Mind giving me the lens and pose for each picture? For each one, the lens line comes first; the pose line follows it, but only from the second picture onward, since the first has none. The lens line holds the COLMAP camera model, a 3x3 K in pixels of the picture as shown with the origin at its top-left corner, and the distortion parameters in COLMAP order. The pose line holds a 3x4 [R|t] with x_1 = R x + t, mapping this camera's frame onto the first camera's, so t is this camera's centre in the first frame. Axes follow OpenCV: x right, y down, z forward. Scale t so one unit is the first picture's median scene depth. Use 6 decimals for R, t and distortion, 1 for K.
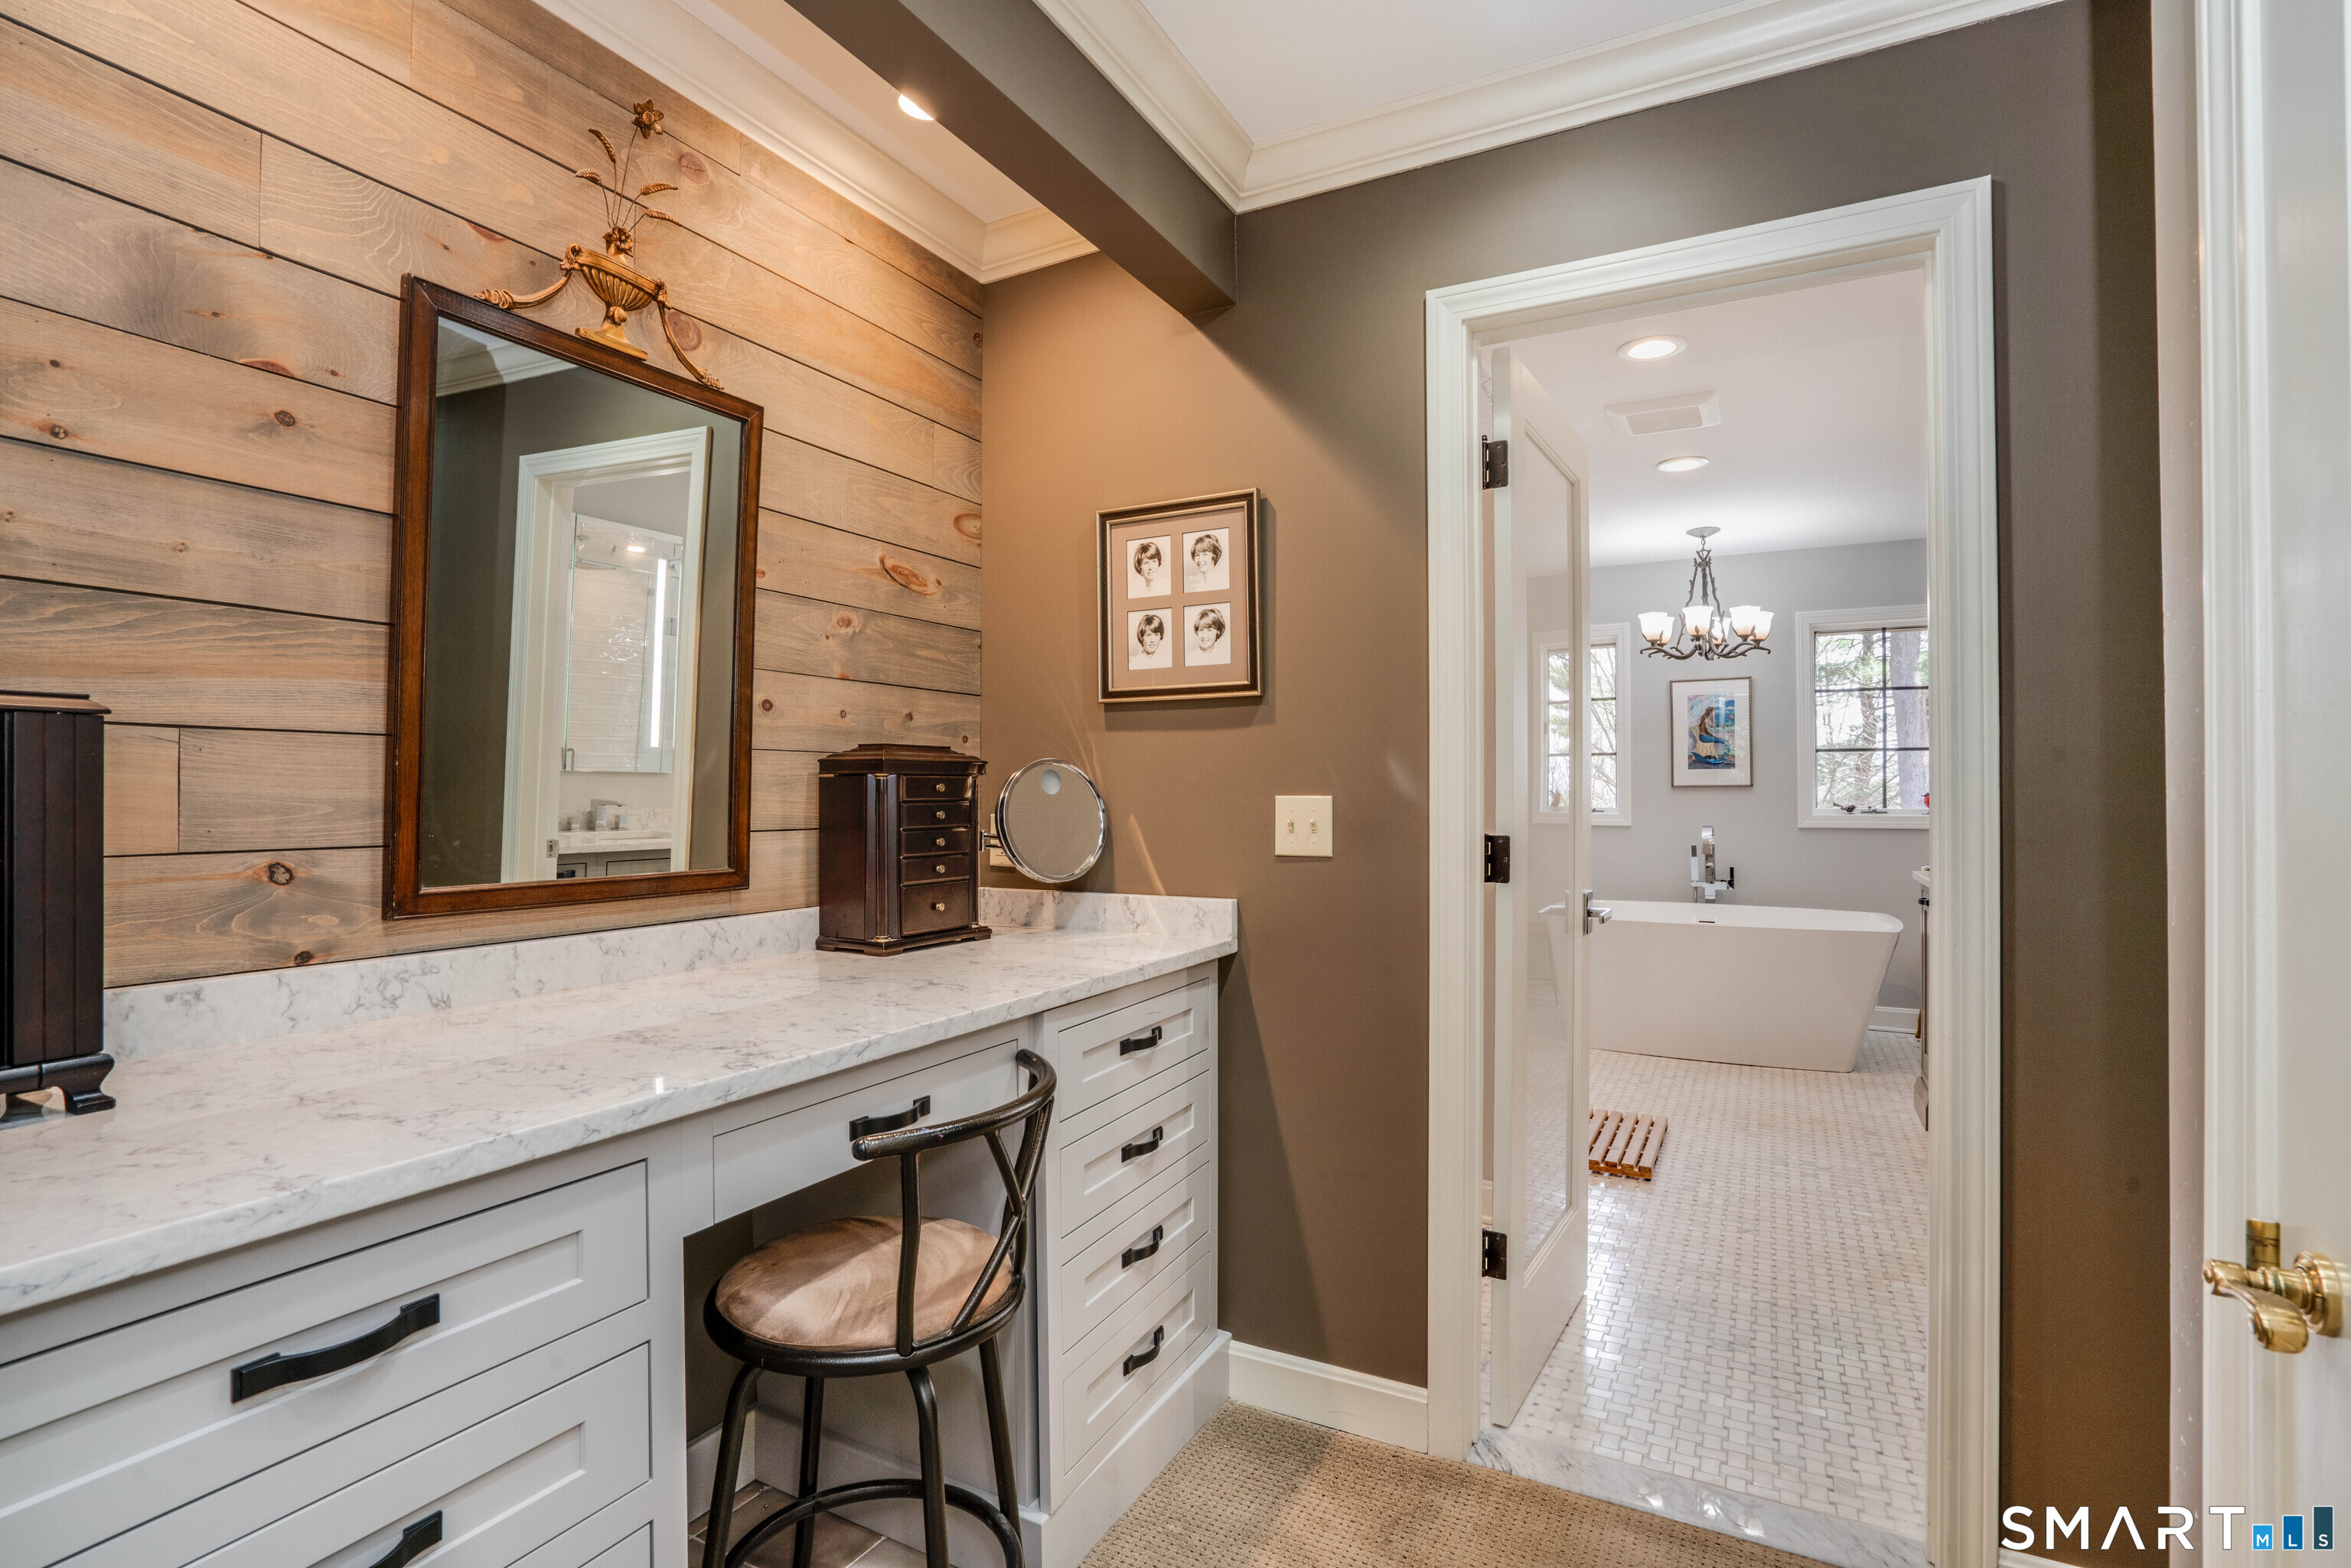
lens RADIAL K [[1093.2, 0, 1186.2], [0, 1093.2, 781.5], [0, 0, 1]] dist [-0.030146, -0.000174]
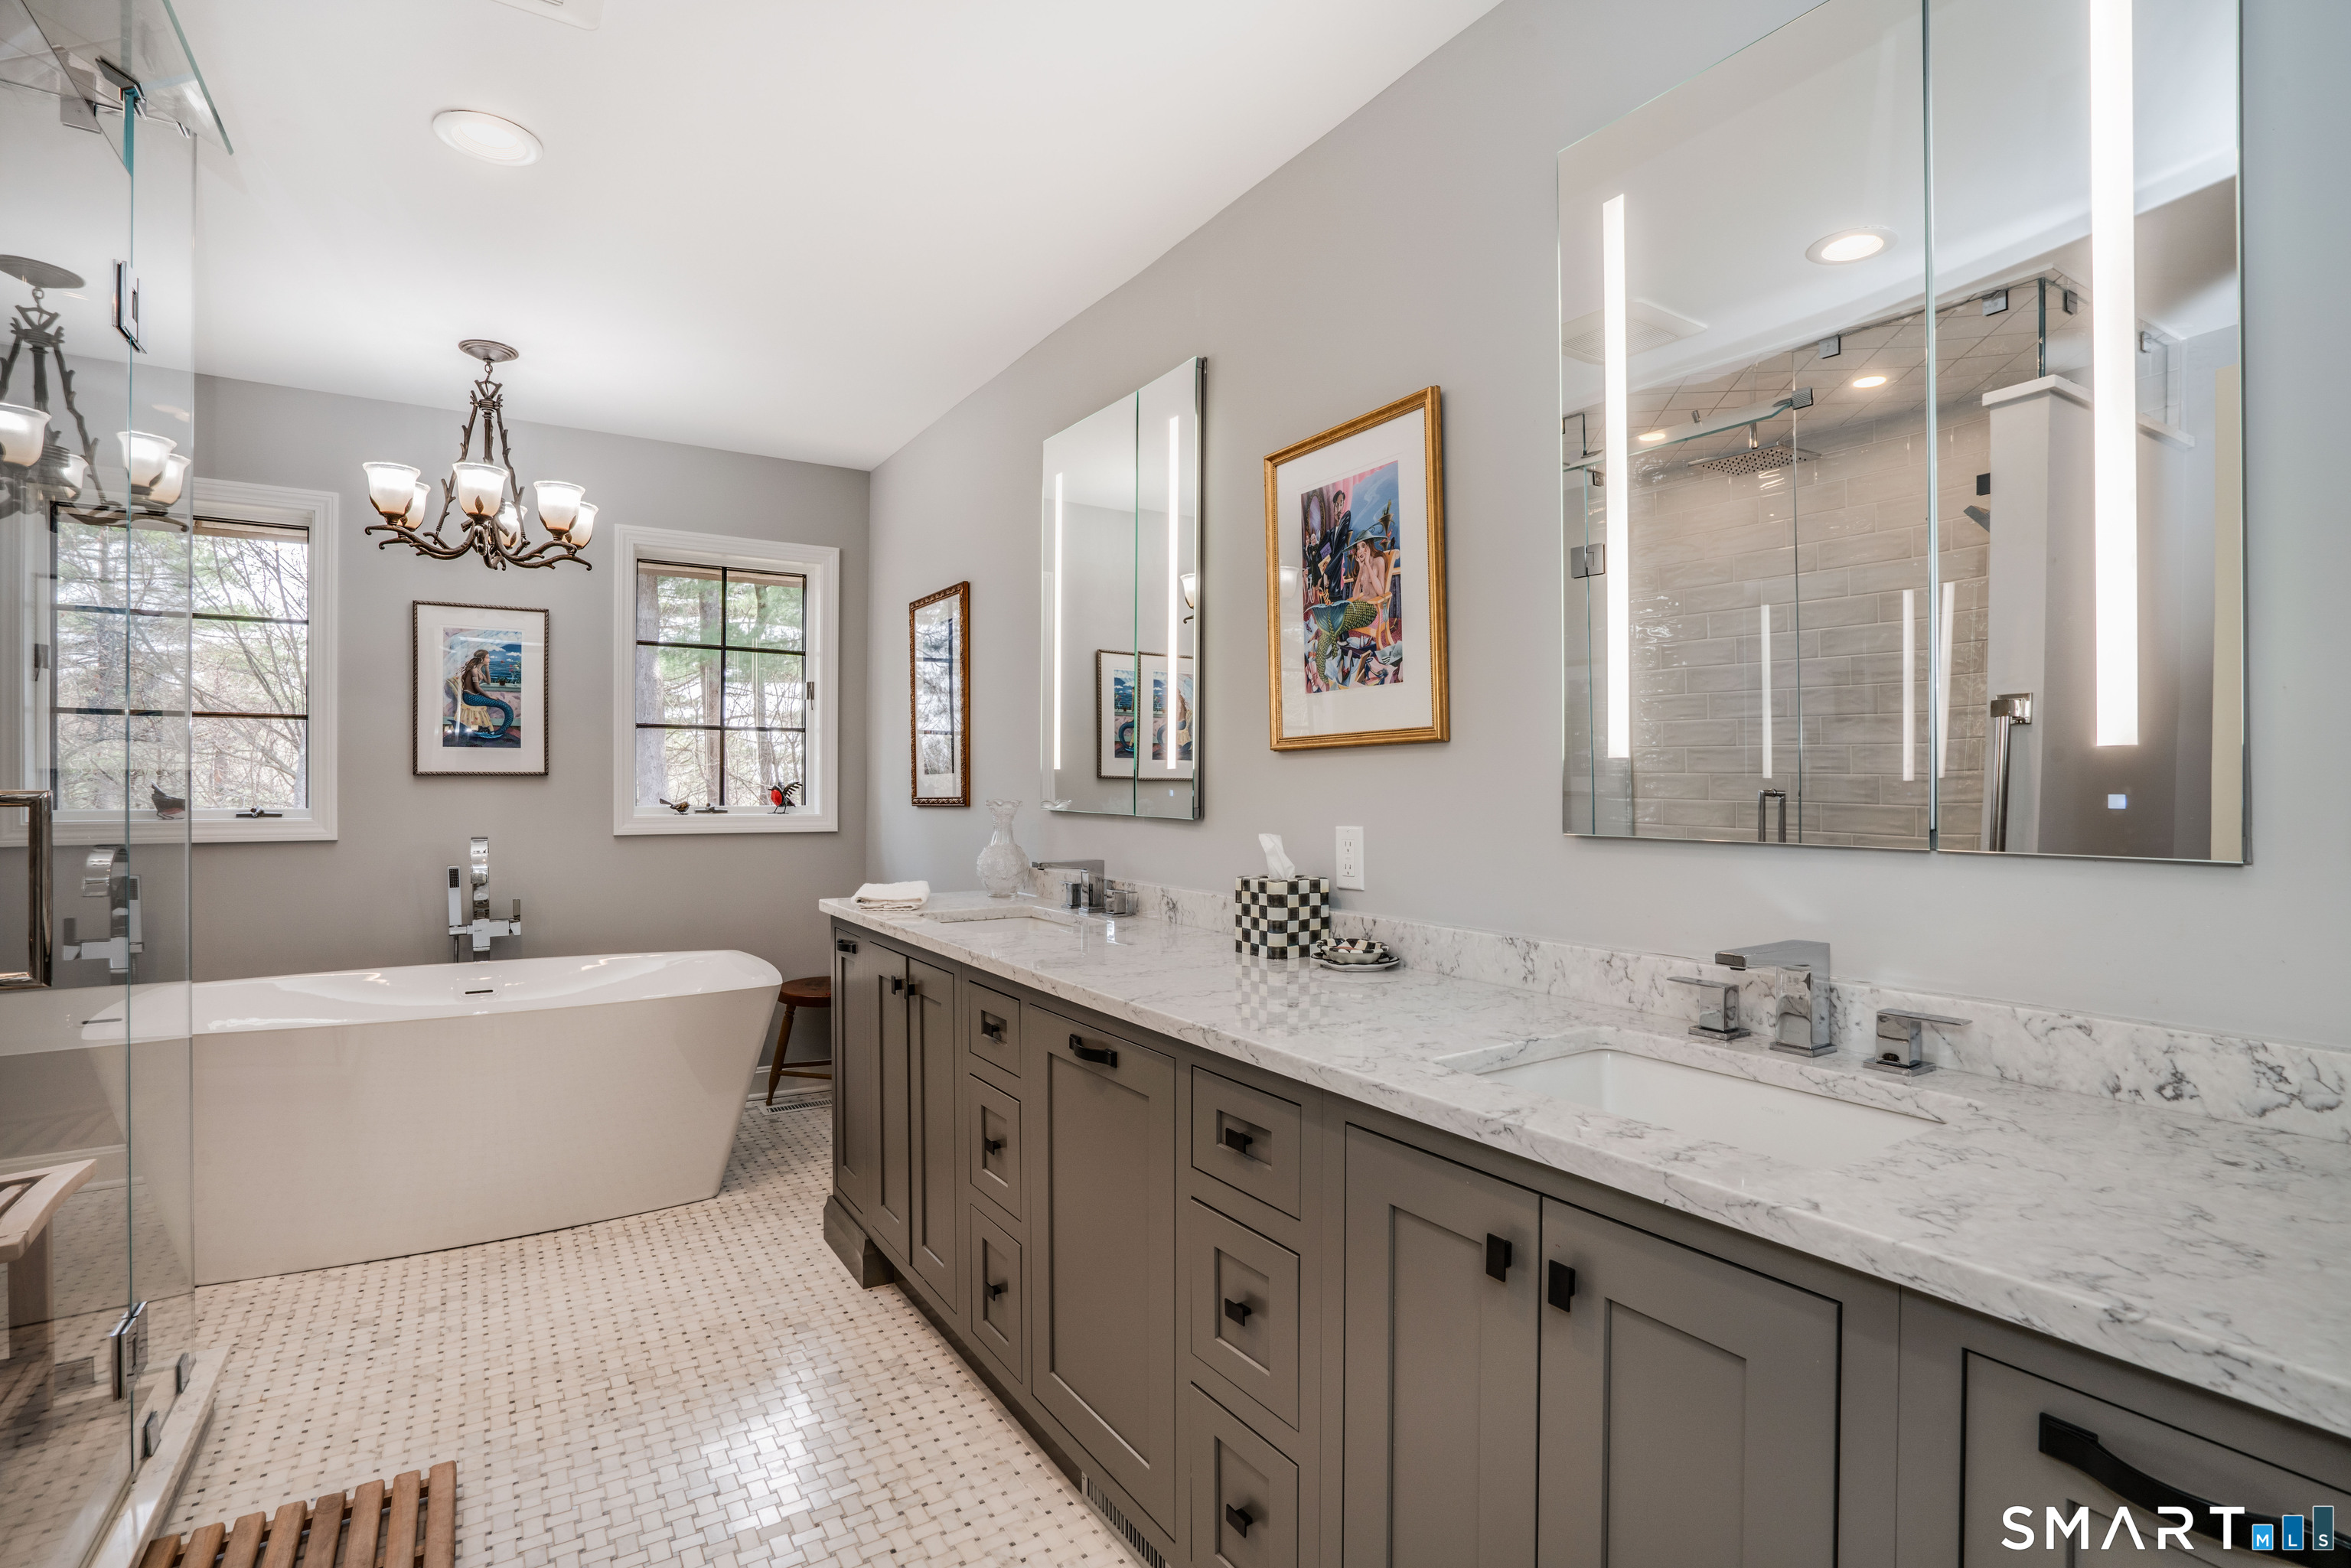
lens RADIAL K [[1093.2, 0, 1187.2], [0, 1093.2, 788.8], [0, 0, 1]] dist [-0.030146, -0.000174]
pose [[0.480322, 0.002723, 0.877088, 0.132184], [-0.012957, 0.999908, 0.003992, 0.005328], [-0.876996, -0.013282, 0.480314, 0.347679]]
